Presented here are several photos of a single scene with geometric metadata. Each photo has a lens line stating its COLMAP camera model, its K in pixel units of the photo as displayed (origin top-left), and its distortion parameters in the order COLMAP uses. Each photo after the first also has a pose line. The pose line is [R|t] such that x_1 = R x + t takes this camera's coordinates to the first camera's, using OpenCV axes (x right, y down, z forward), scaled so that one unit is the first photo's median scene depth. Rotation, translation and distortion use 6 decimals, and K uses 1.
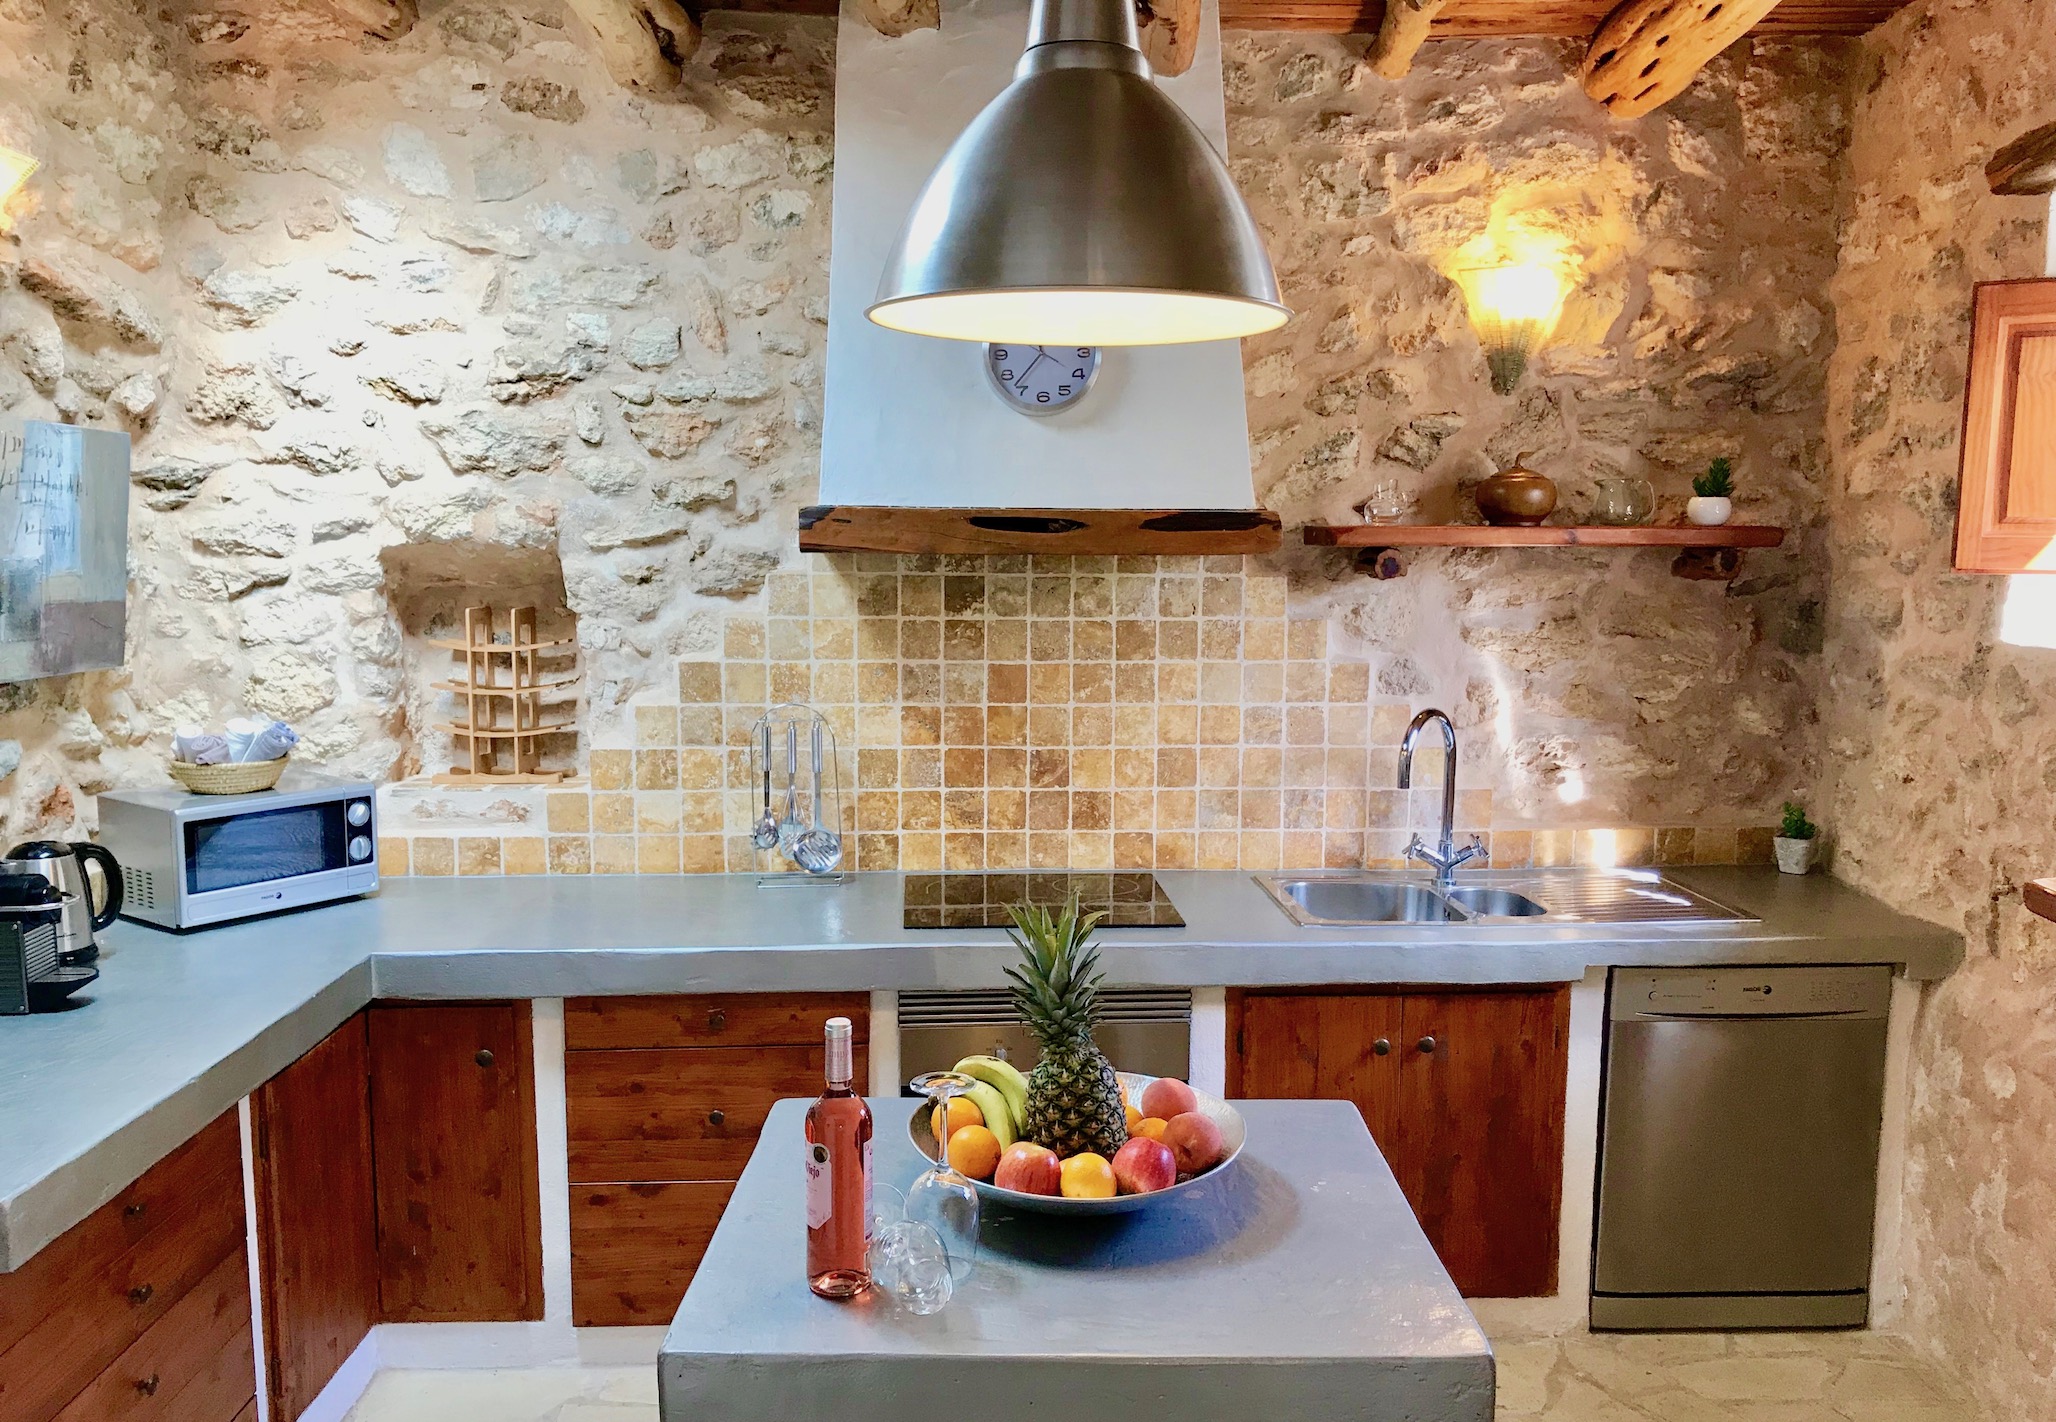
lens RADIAL K [[1519.8, 0, 1026.1], [0, 1519.8, 717.6], [0, 0, 1]] dist [0.006162, 0.000113]
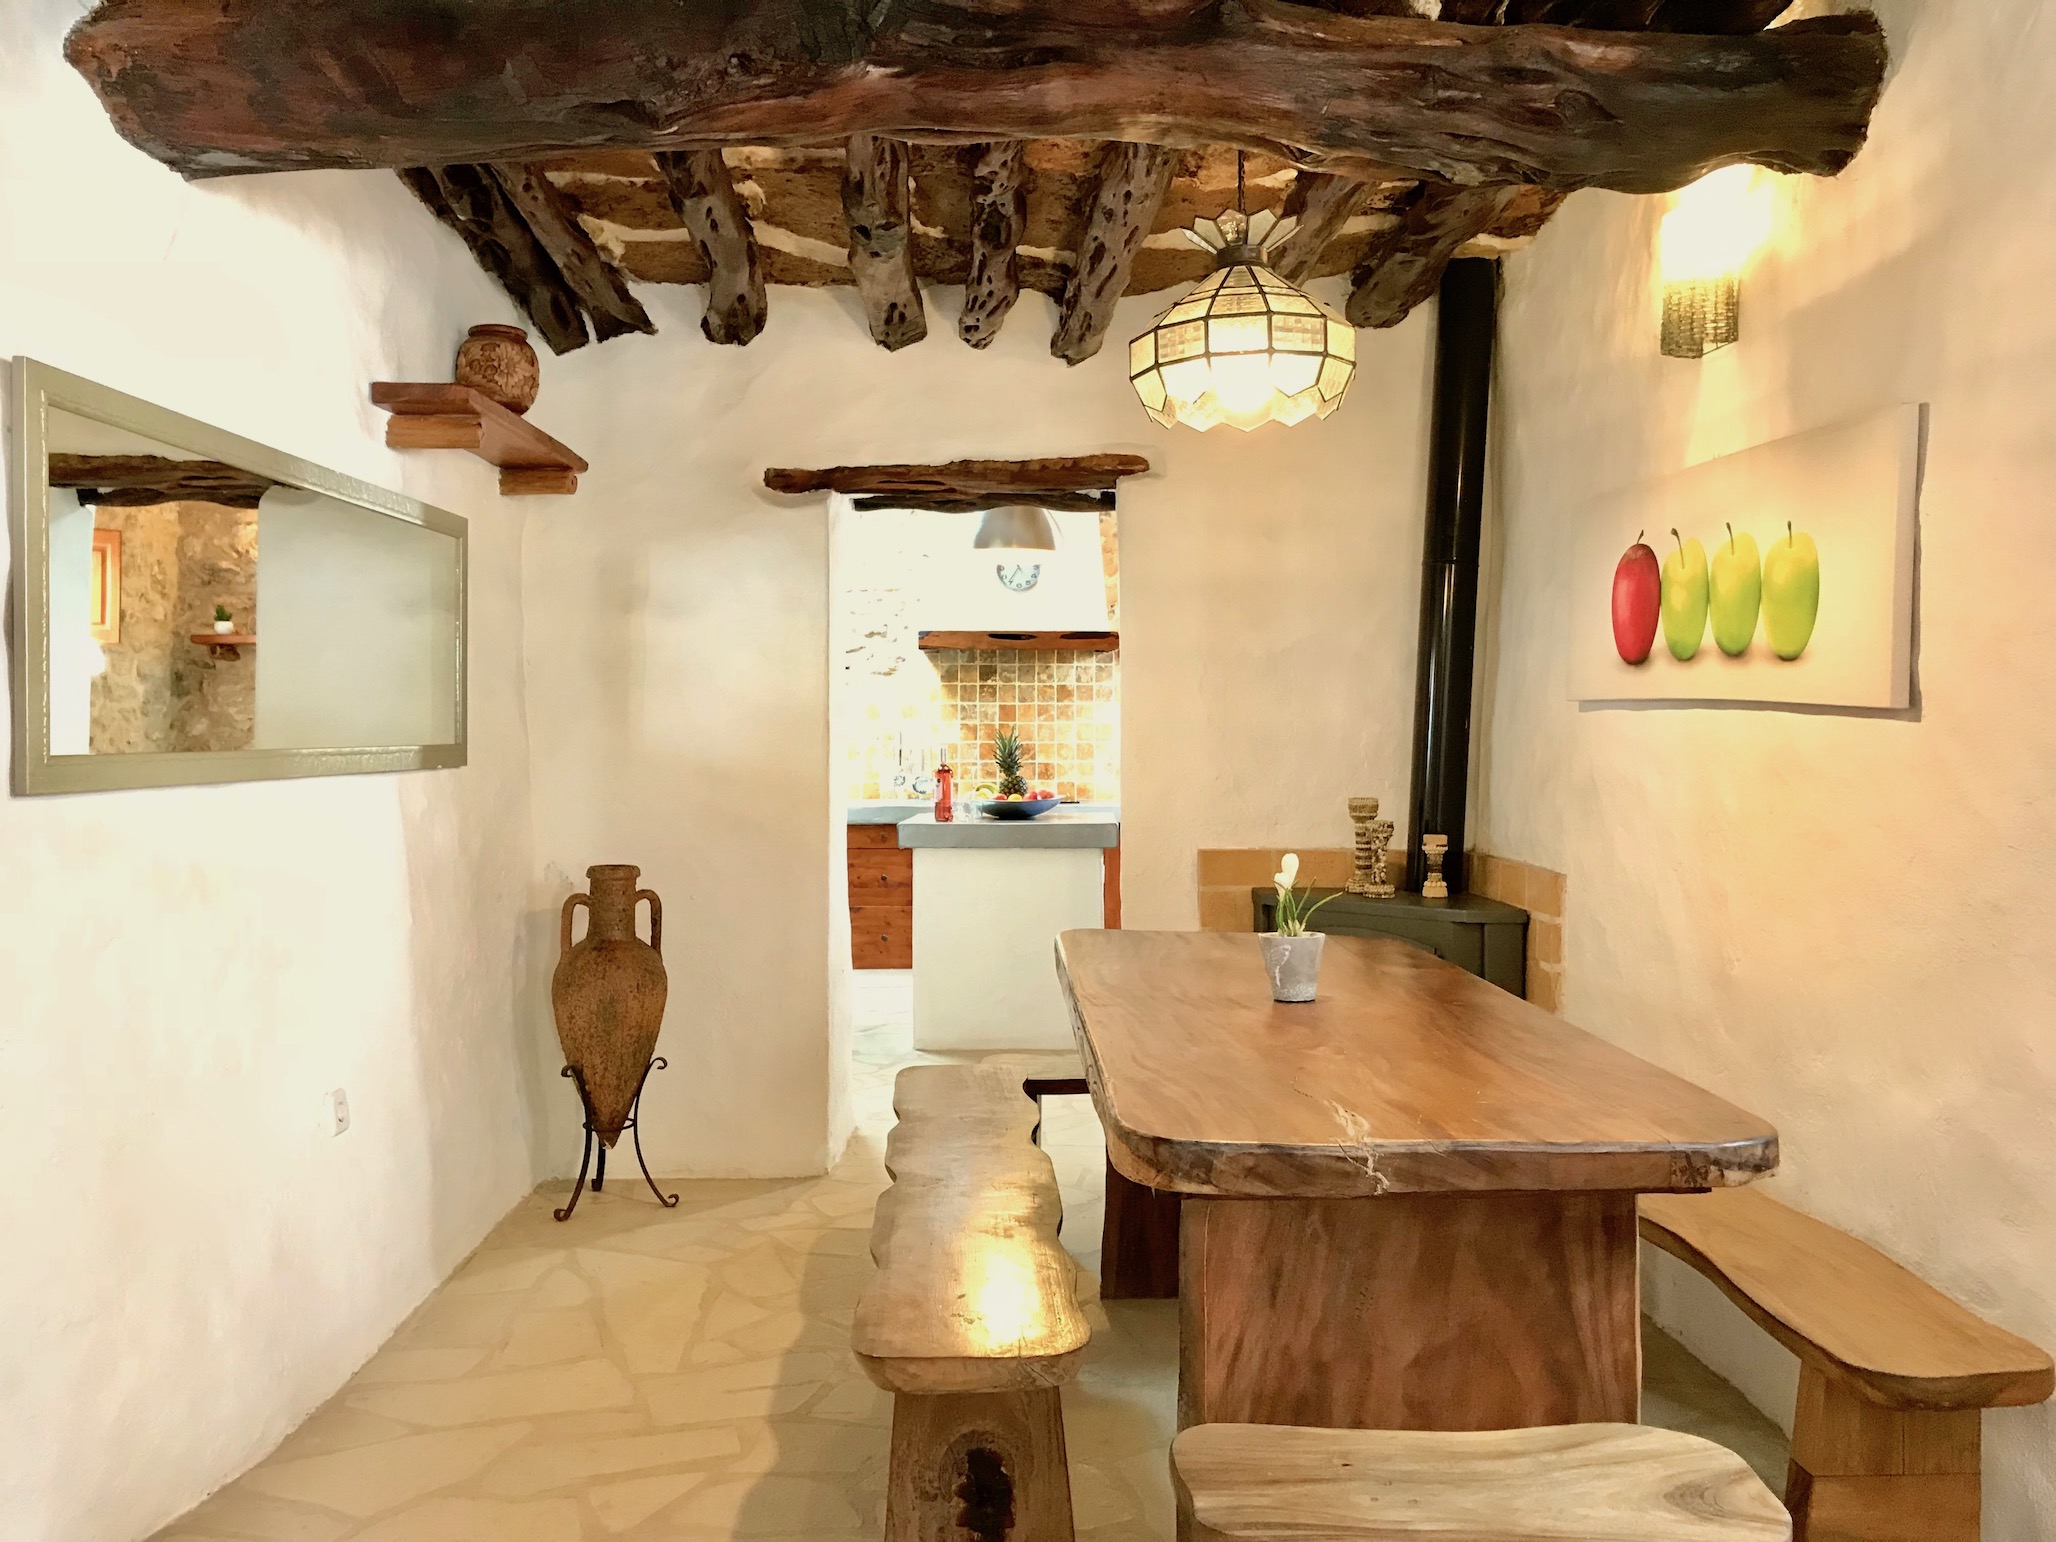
lens RADIAL K [[1675.1, 0, 1029.4], [0, 1675.1, 768.6], [0, 0, 1]] dist [-0.003112, -0.000029]
pose [[0.999383, -0.008545, -0.034055, 0.103019], [0.004573, 0.993347, -0.115070, 0.341925], [0.034811, 0.114844, 0.992773, -1.429796]]
